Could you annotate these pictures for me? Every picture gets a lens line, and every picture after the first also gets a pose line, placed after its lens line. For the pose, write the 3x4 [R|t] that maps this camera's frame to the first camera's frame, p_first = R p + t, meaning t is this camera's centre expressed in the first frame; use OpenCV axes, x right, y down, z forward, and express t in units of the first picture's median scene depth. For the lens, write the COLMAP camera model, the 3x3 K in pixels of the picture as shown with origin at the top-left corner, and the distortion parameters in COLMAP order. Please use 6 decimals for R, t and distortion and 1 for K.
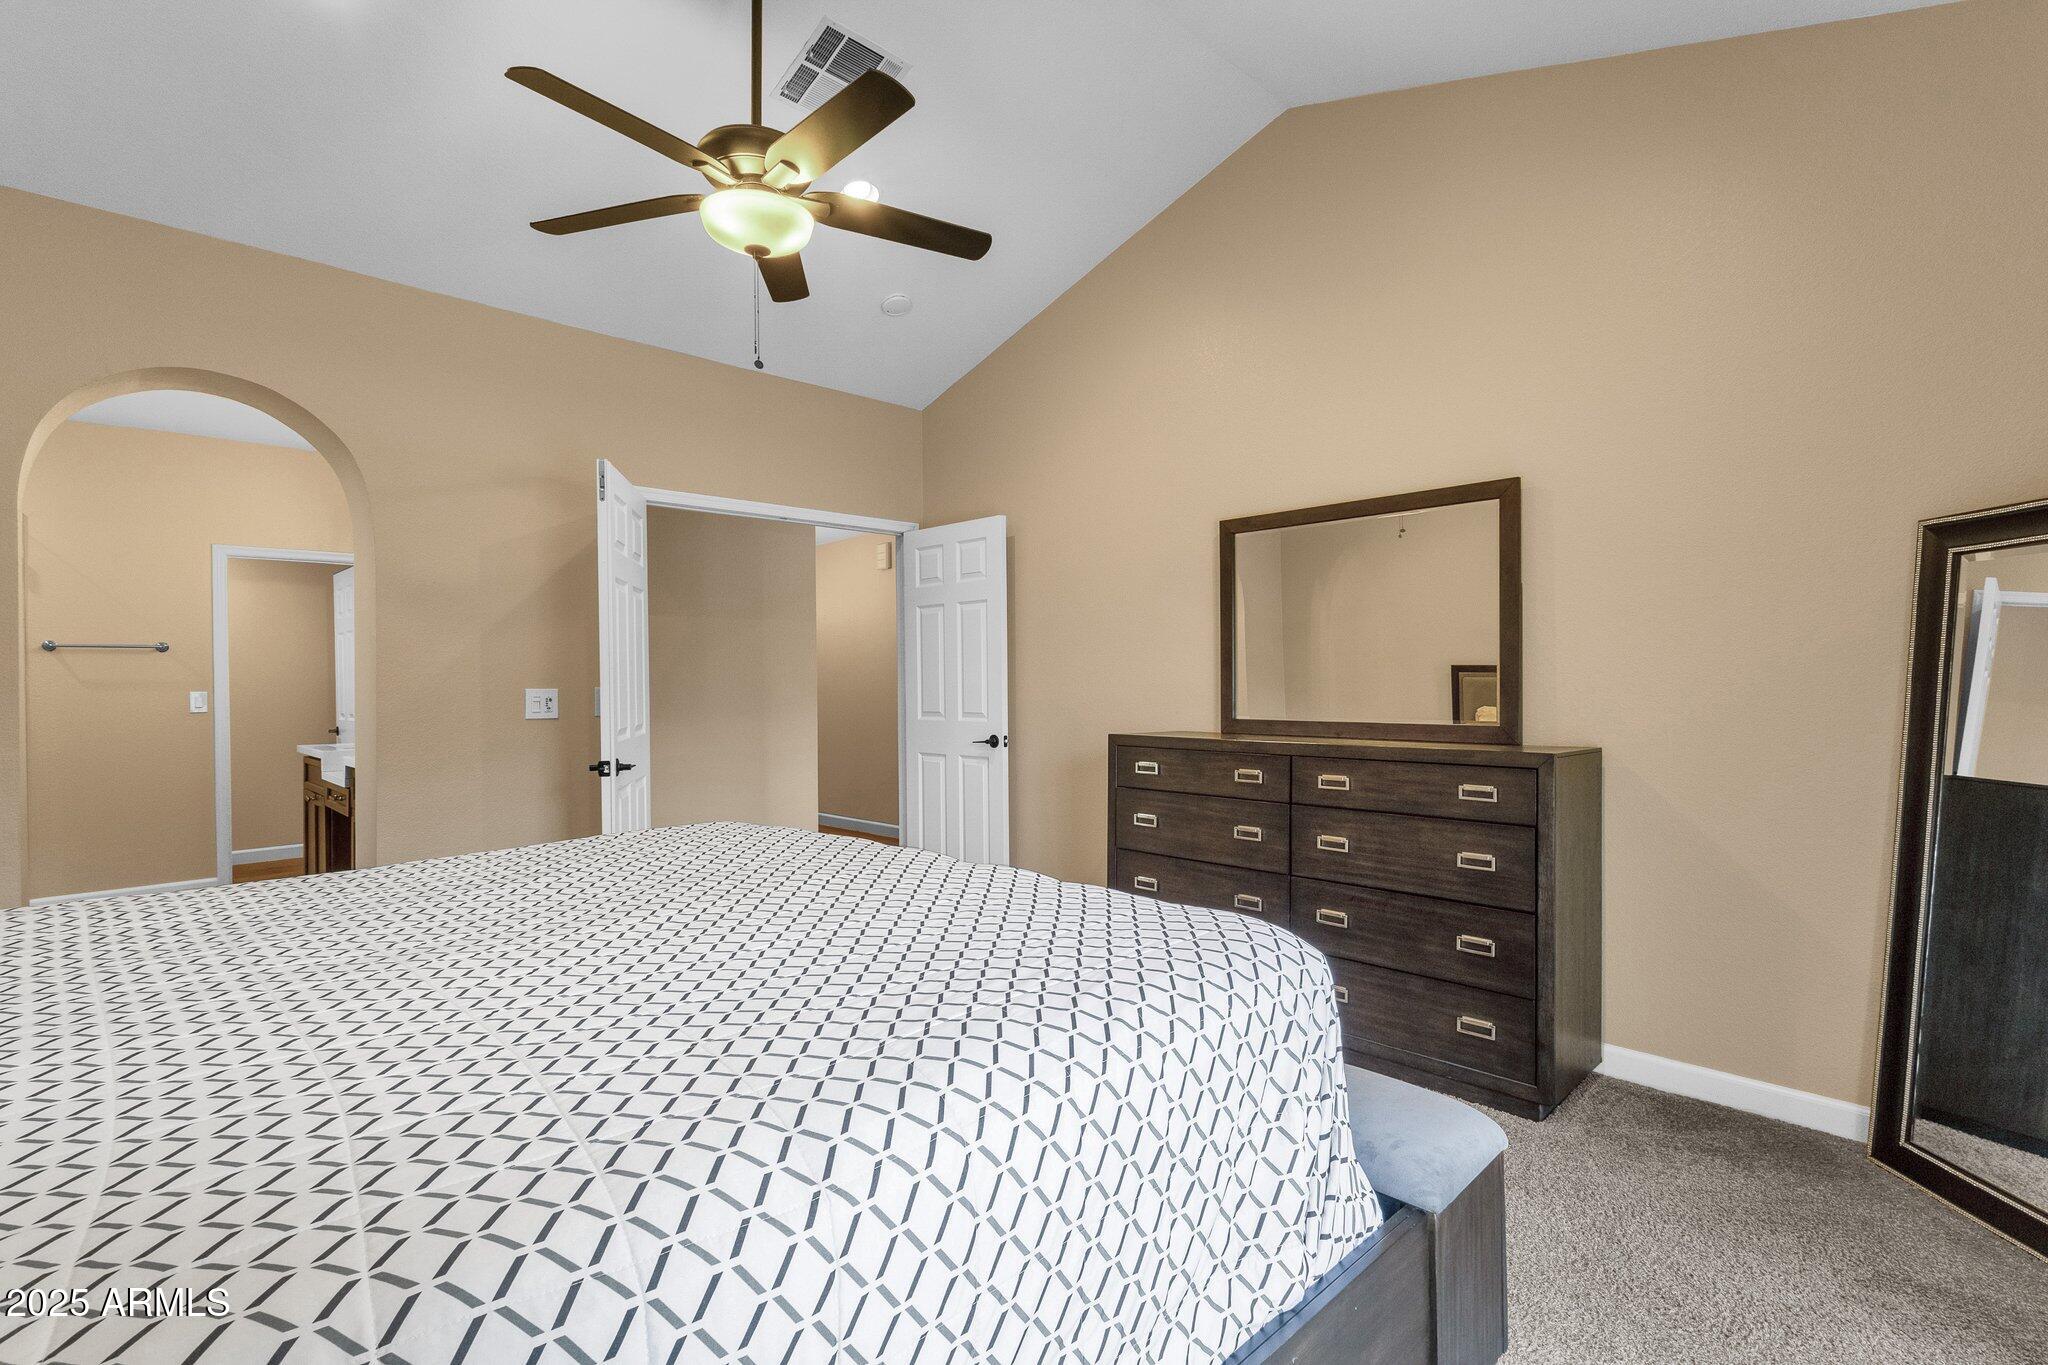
lens RADIAL K [[945.2, 0, 1024.0], [0, 945.2, 682.5], [0, 0, 1]] dist [0.017510, 0.000205]
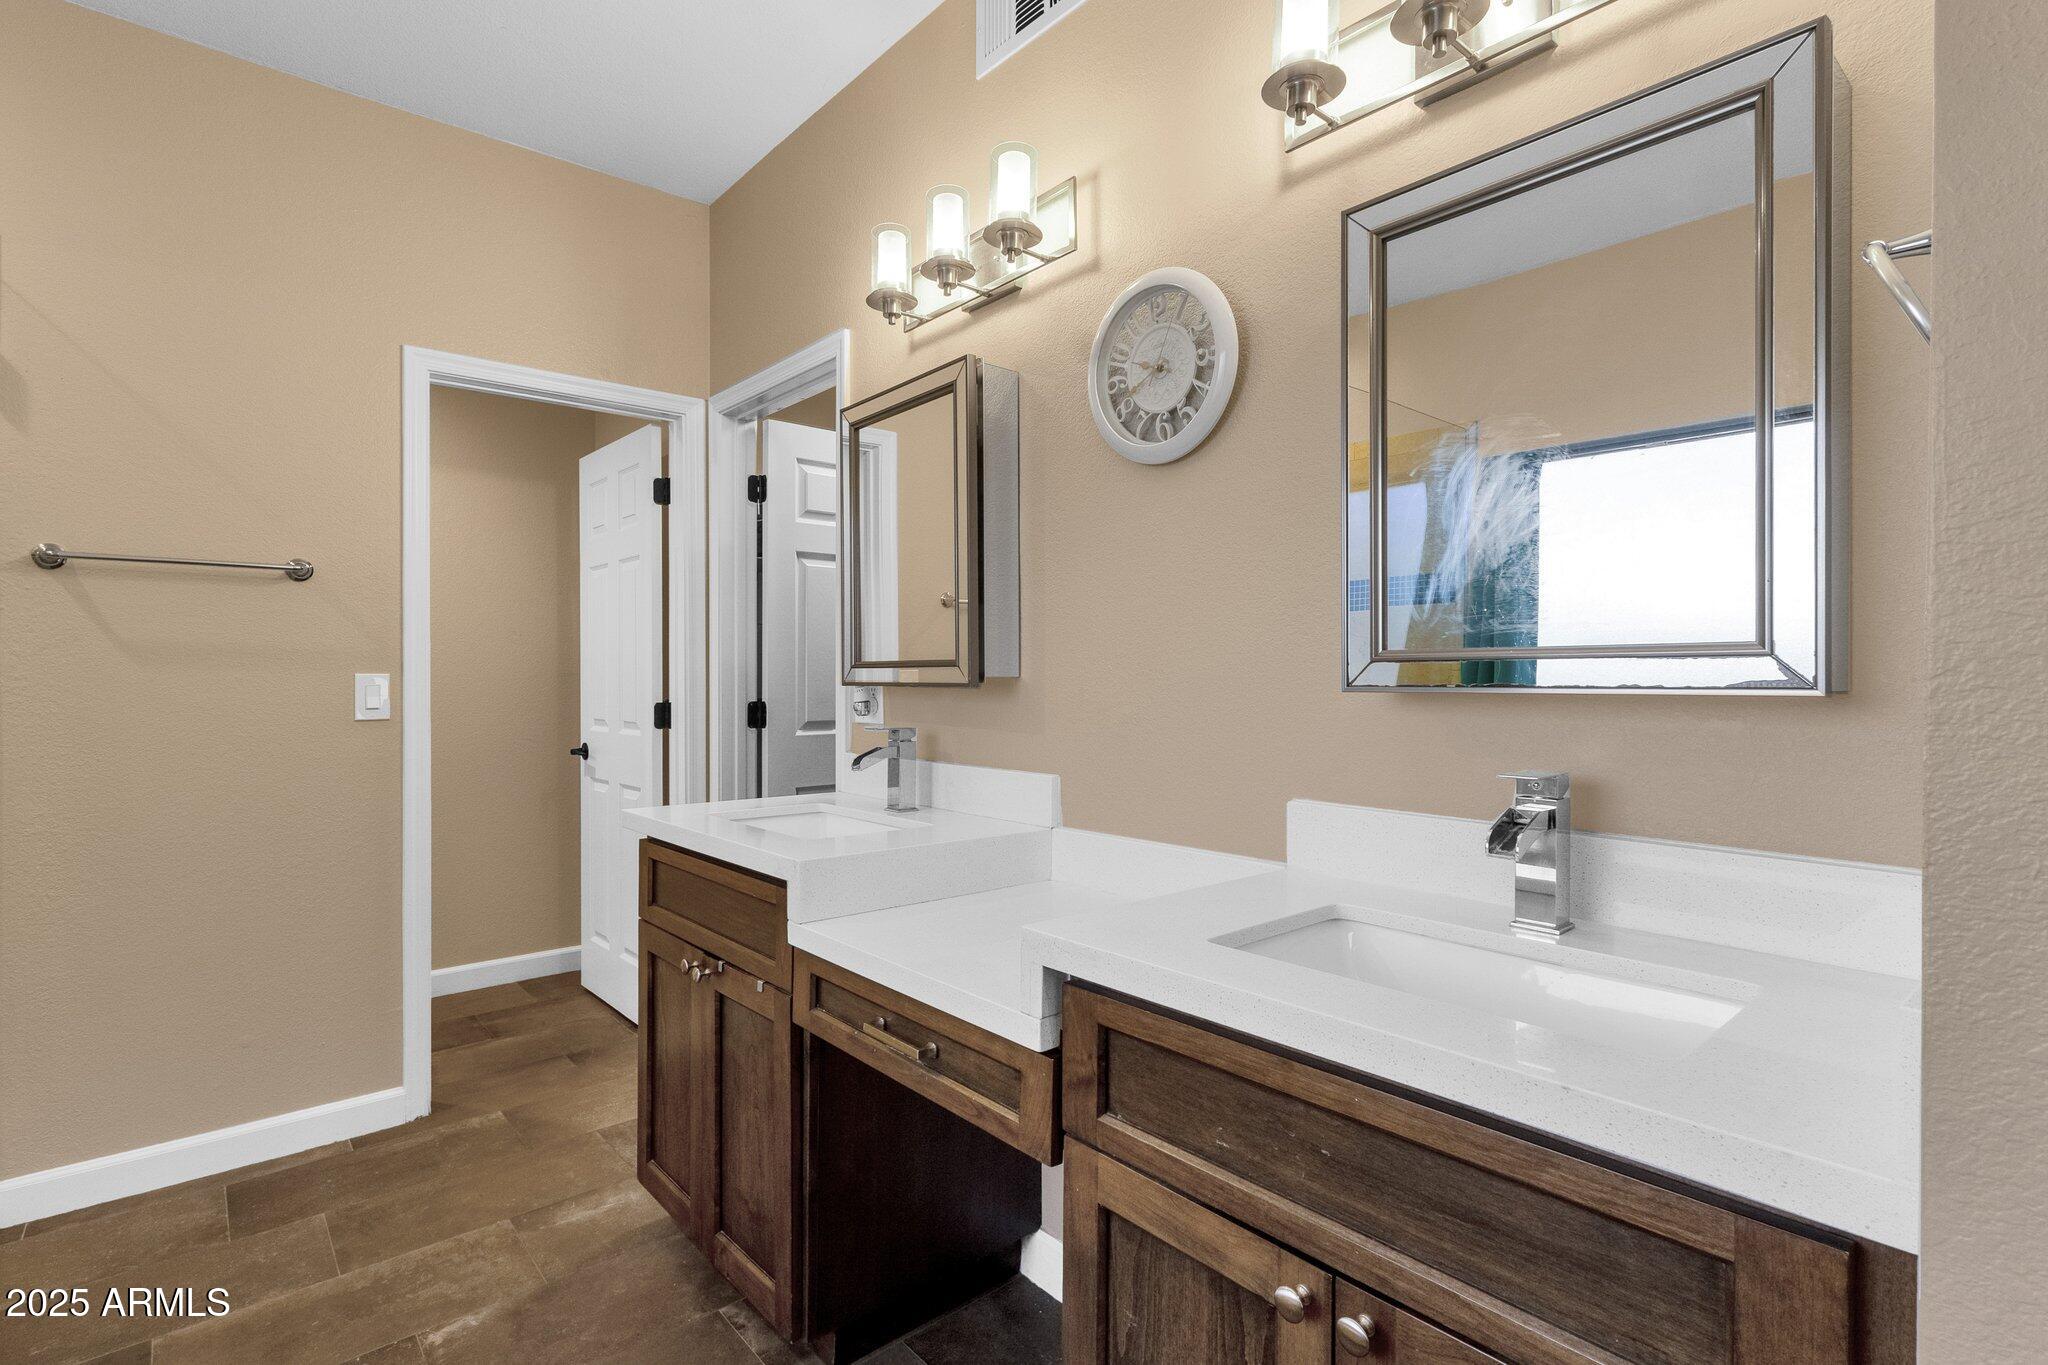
lens RADIAL K [[972.9, 0, 1024.0], [0, 972.9, 682.5], [0, 0, 1]] dist [0.006174, 0.000318]
pose [[0.998432, 0.009708, -0.055127, -0.545713], [-0.009304, 0.999928, 0.007590, 0.007720], [0.055197, -0.007065, 0.998450, 0.575349]]
